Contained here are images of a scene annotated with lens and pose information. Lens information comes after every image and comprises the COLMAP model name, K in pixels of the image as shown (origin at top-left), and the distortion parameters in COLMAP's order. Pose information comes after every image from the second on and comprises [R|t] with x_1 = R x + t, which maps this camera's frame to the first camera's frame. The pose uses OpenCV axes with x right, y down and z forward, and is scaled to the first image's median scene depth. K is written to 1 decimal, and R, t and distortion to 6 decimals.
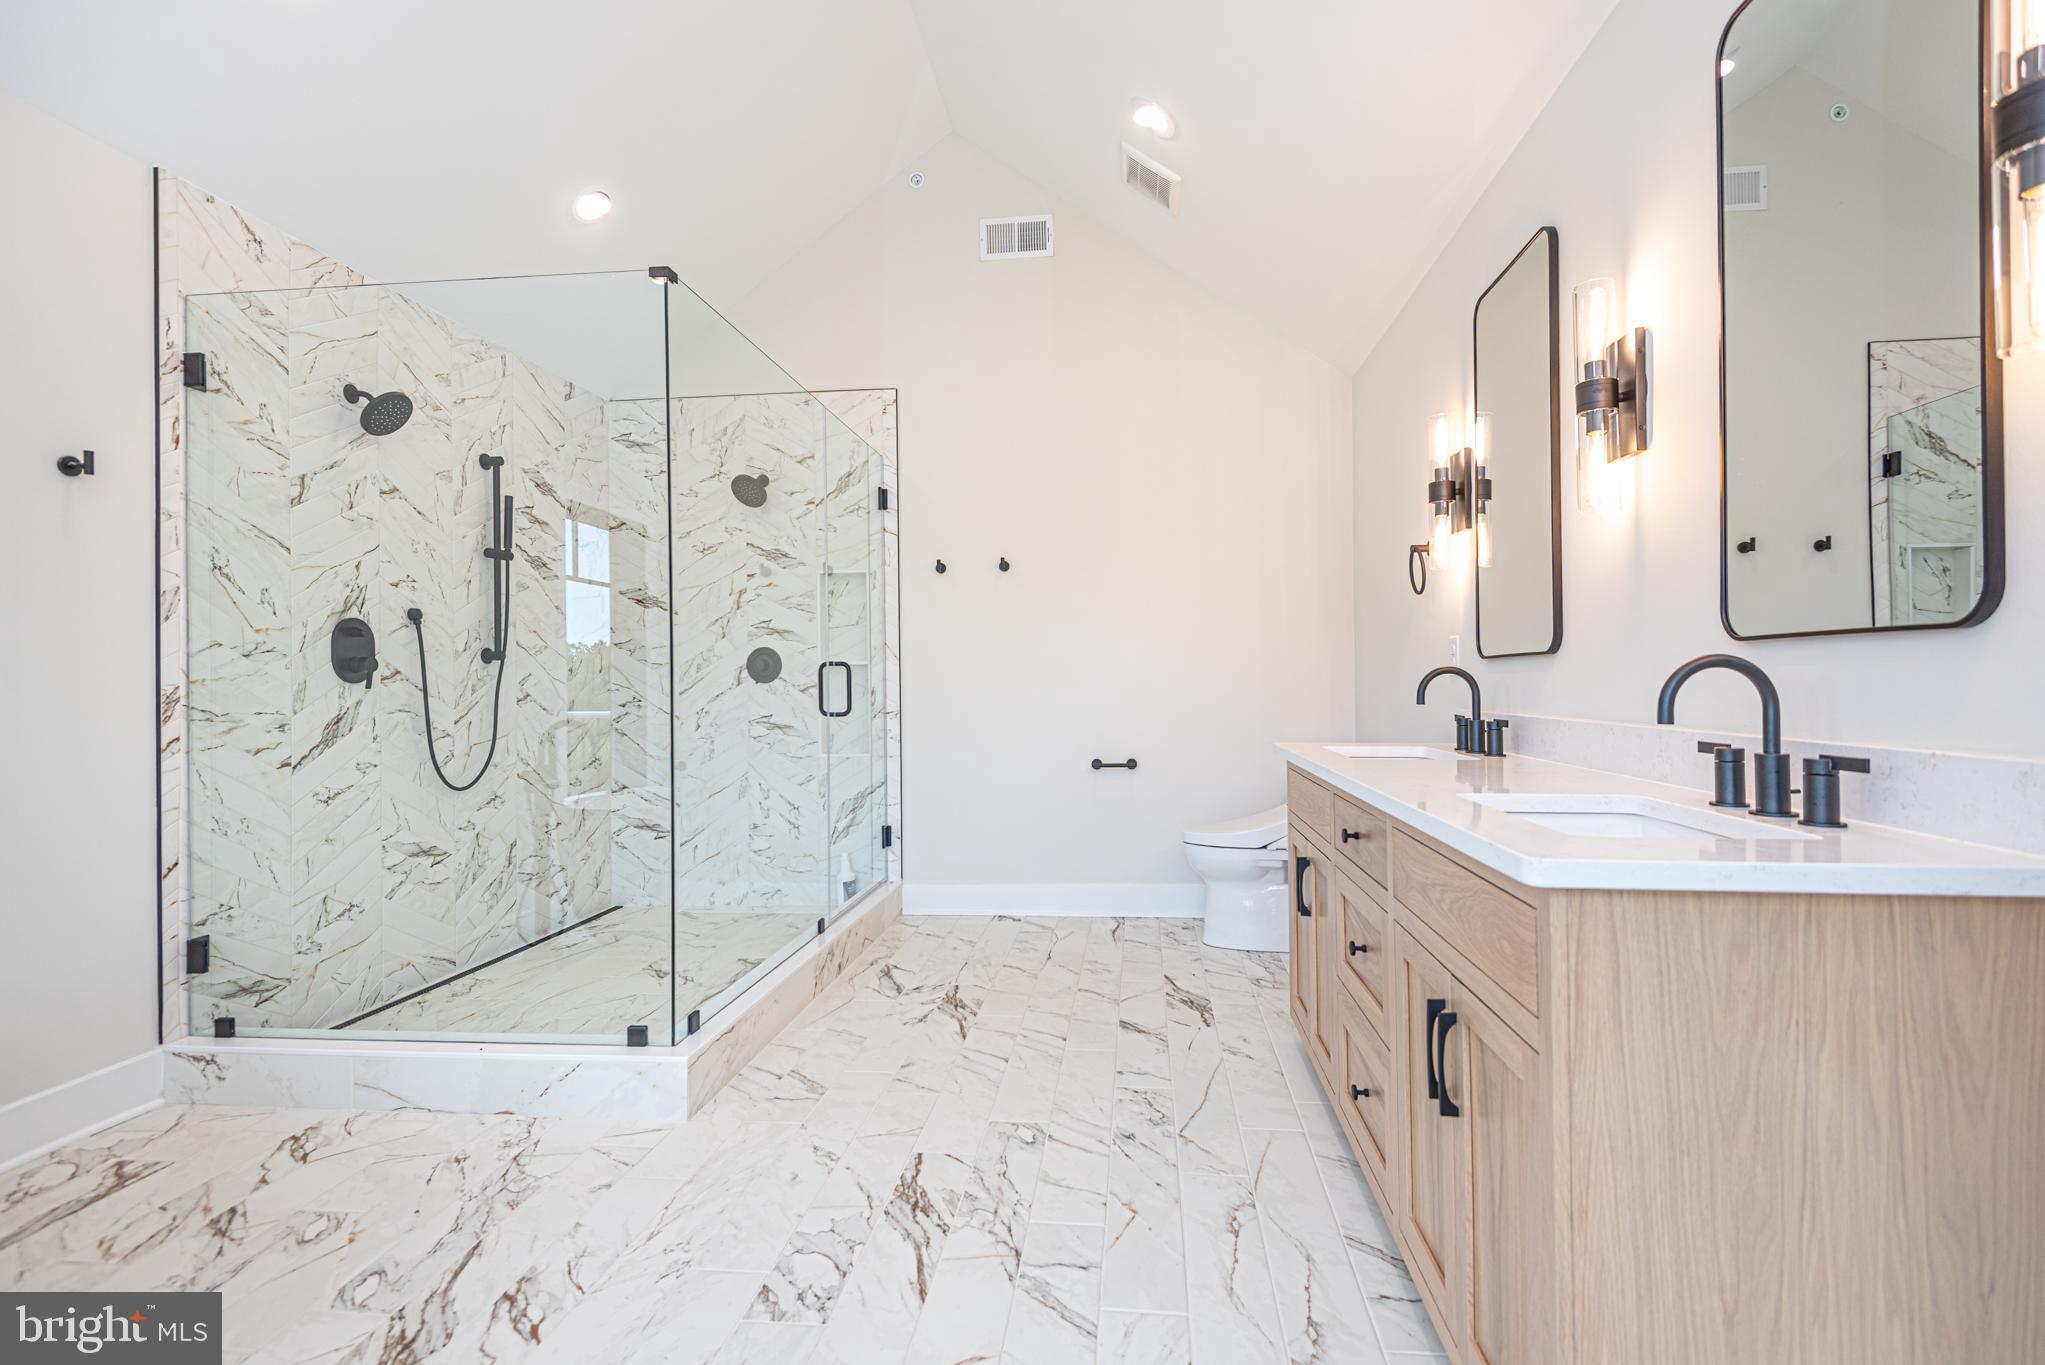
lens RADIAL K [[945.3, 0, 1043.9], [0, 945.3, 673.4], [0, 0, 1]] dist [0.029327, -0.012703]
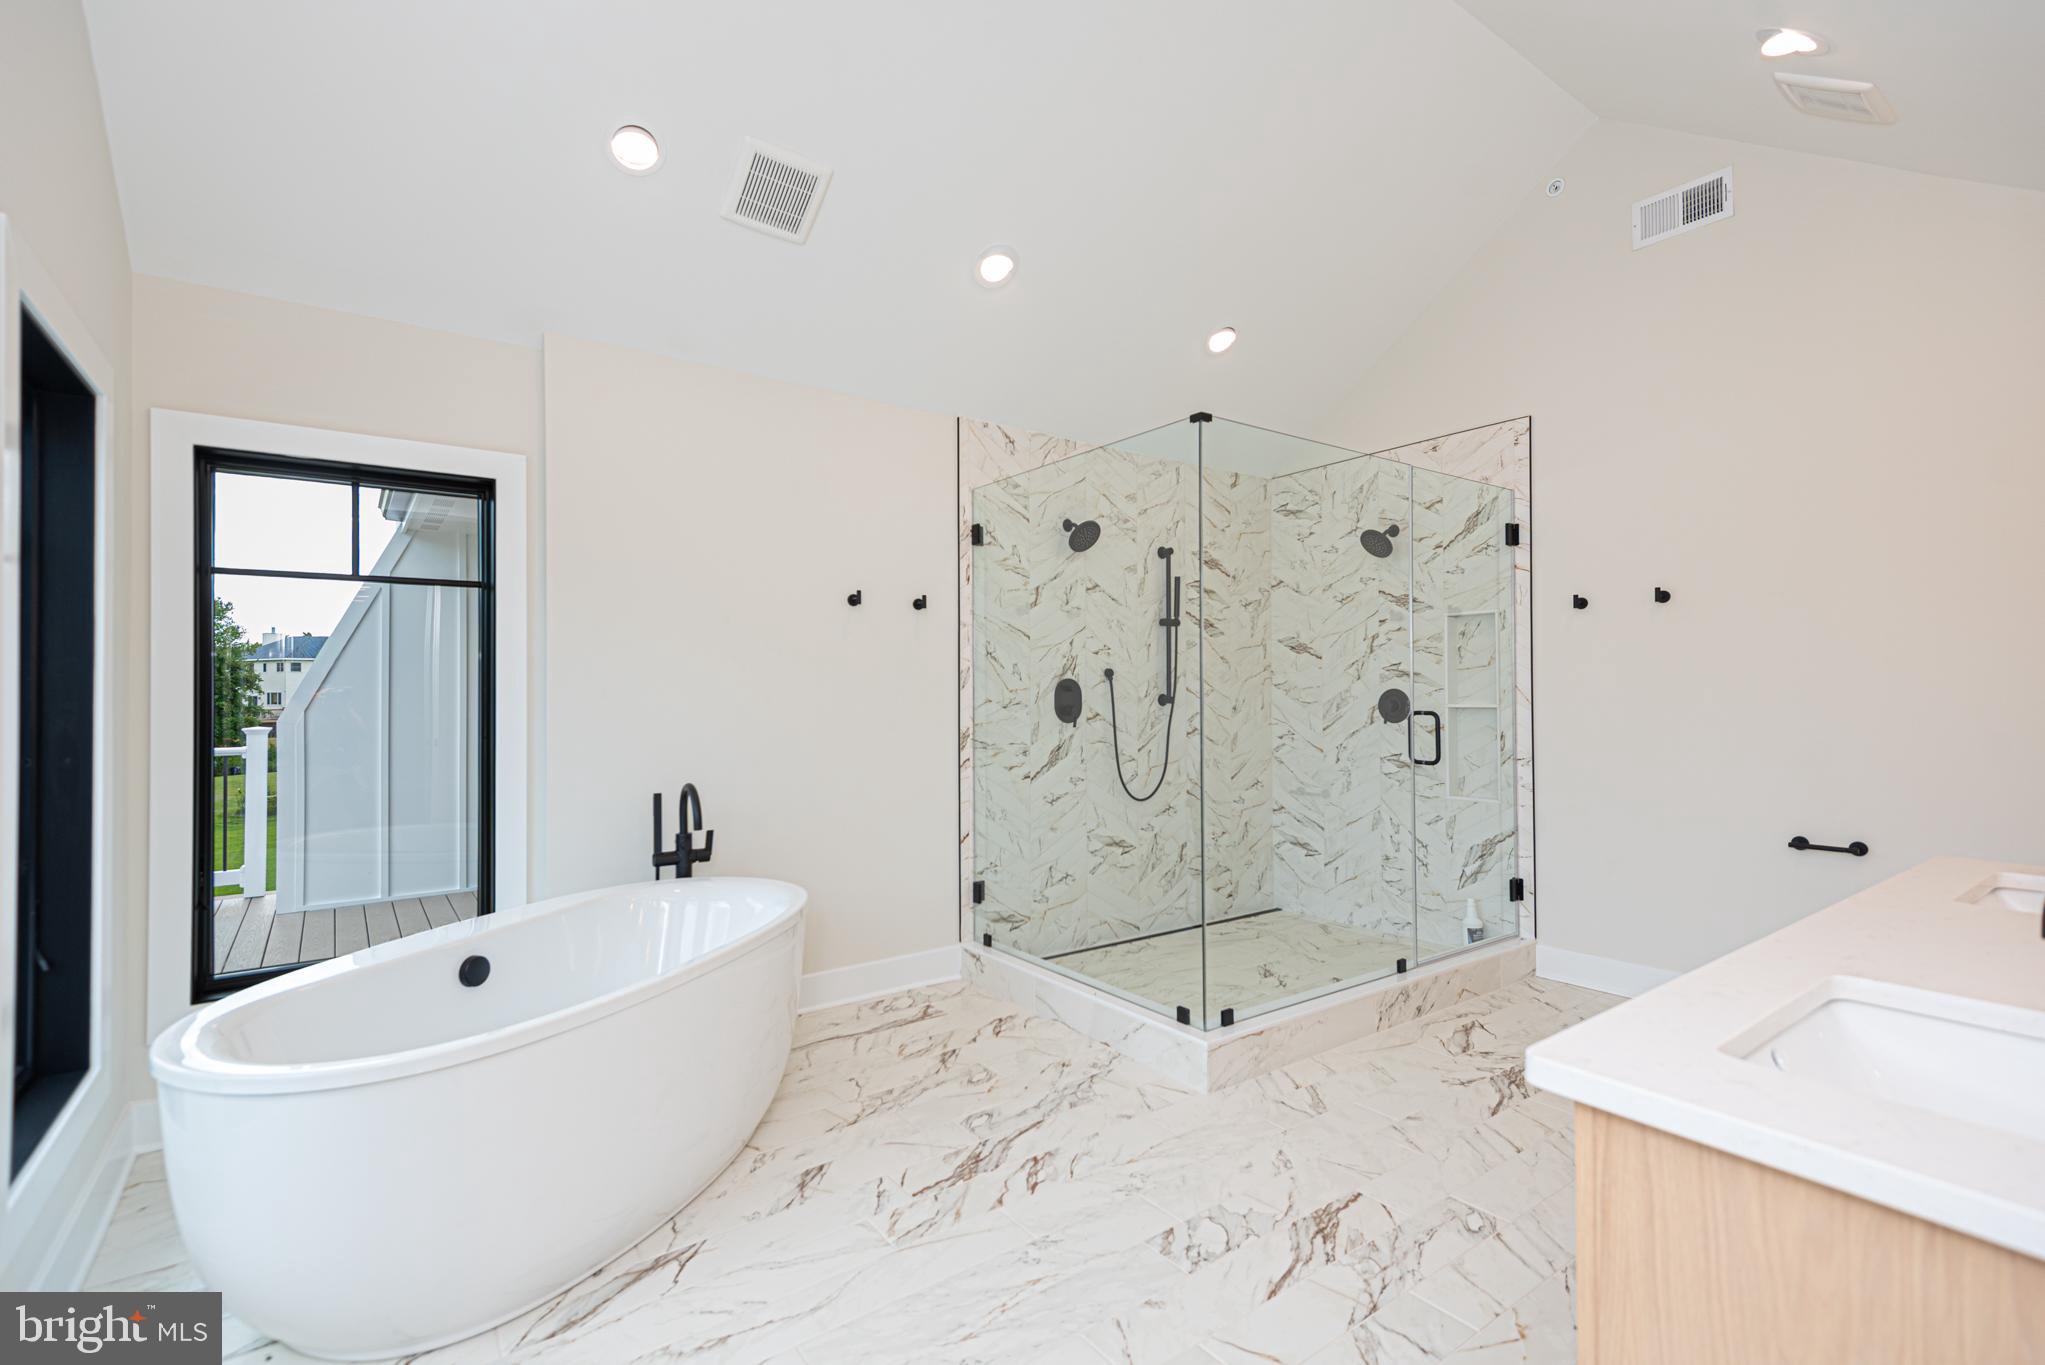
lens RADIAL K [[945.3, 0, 1038.2], [0, 945.3, 670.3], [0, 0, 1]] dist [0.029327, -0.012703]
pose [[0.668759, -0.003836, -0.743469, 0.347009], [0.002650, 0.999993, -0.002776, -0.071553], [0.743475, -0.000114, 0.668764, -0.000245]]
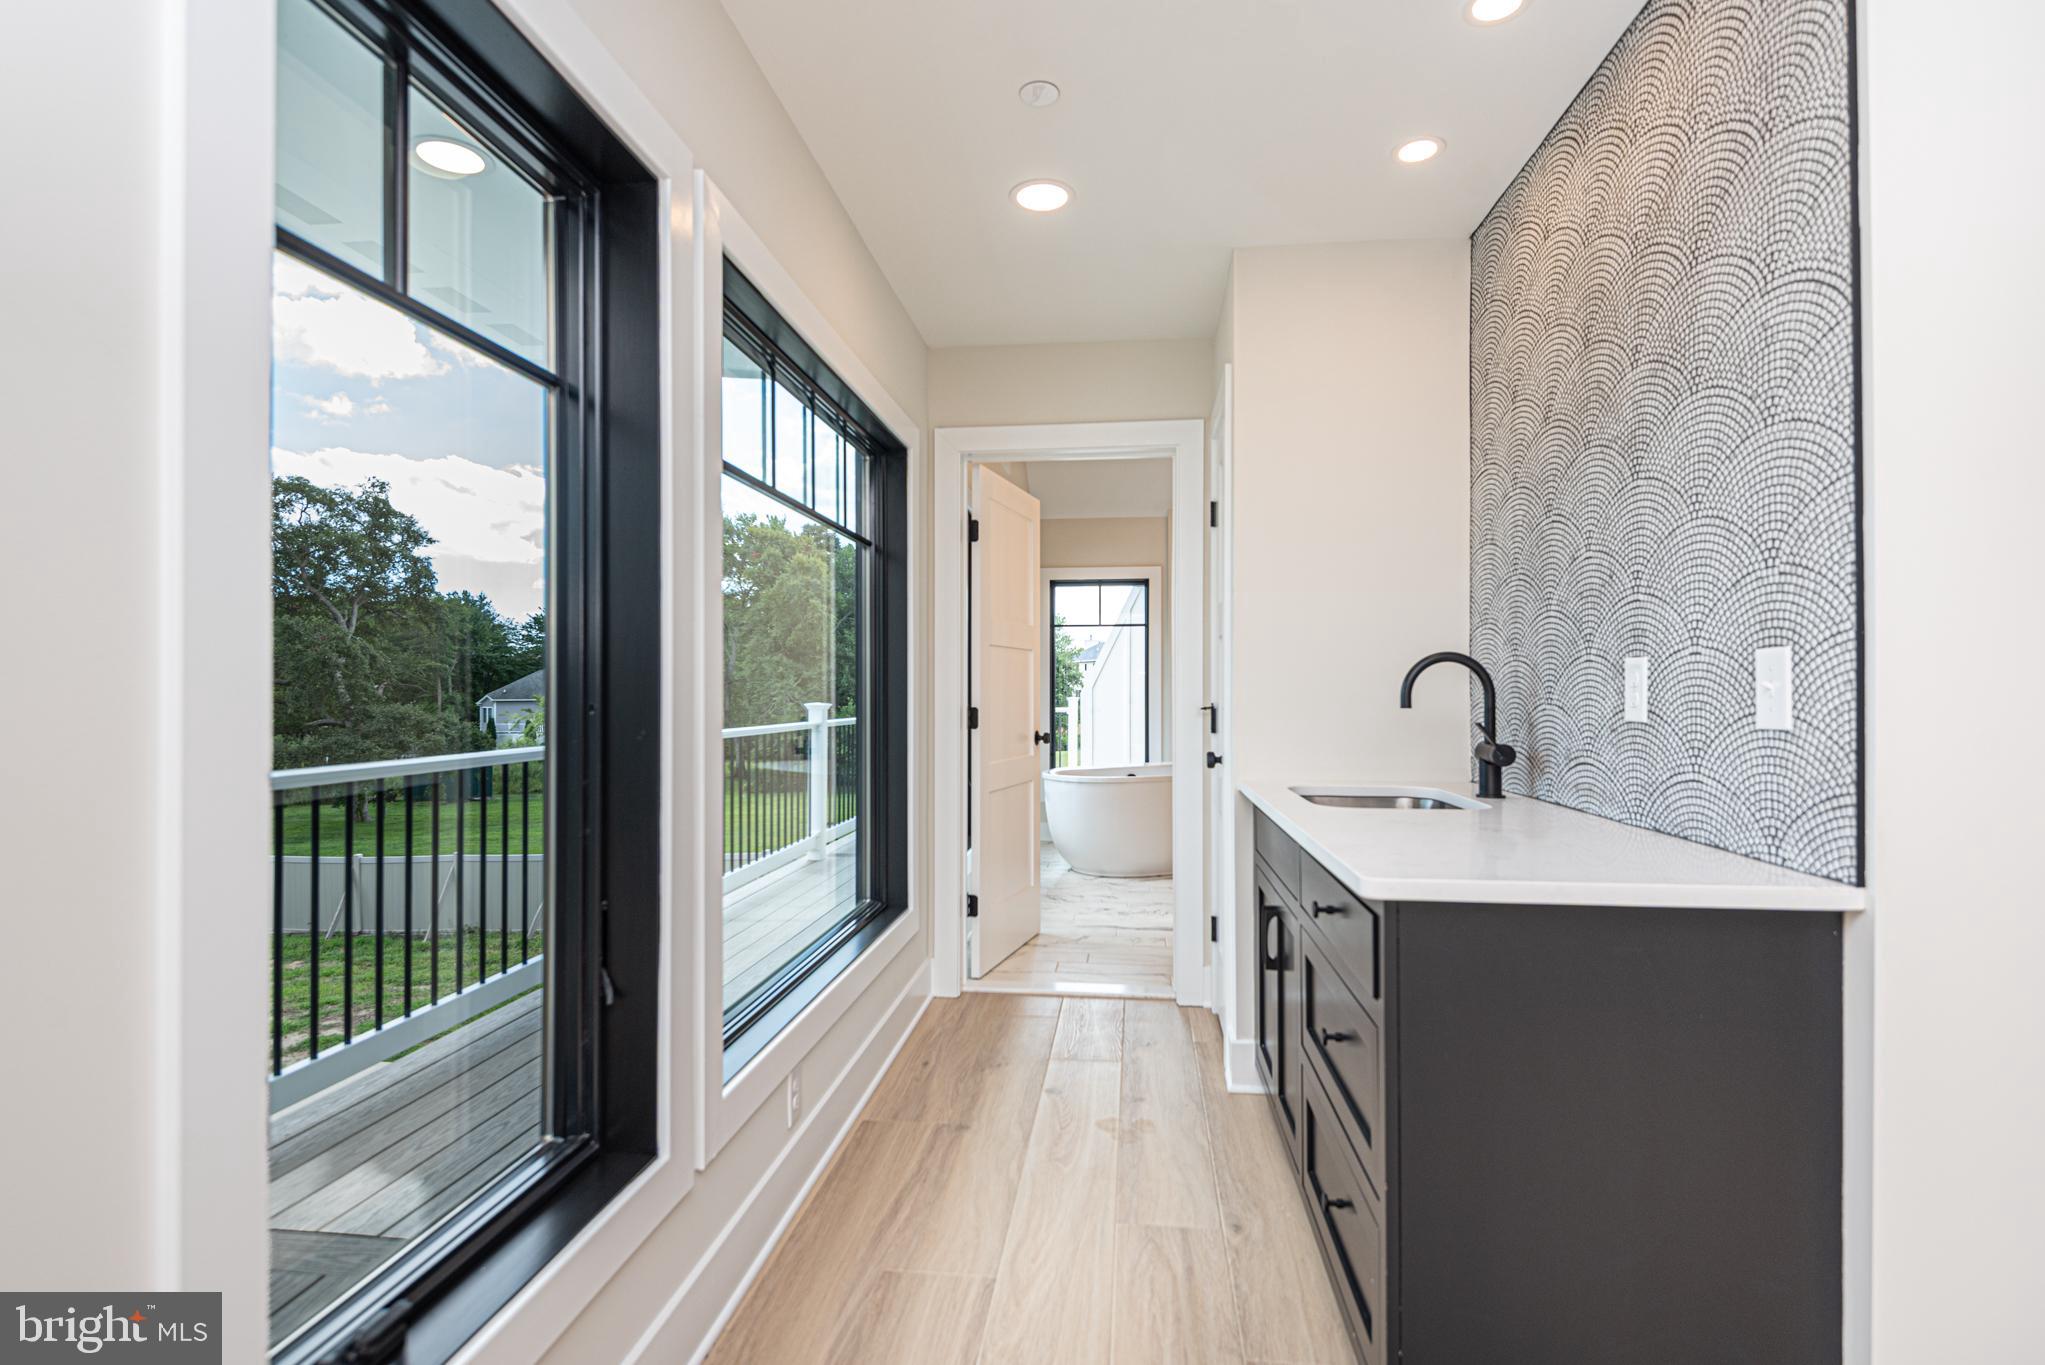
lens RADIAL K [[1060.2, 0, 1022.3], [0, 1060.2, 680.8], [0, 0, 1]] dist [0.000207, 0.000008]
pose [[-0.009083, 0.005836, -0.999942, 1.177770], [0.004205, 0.999974, 0.005798, -0.059443], [0.999950, -0.004152, -0.009107, -0.017306]]
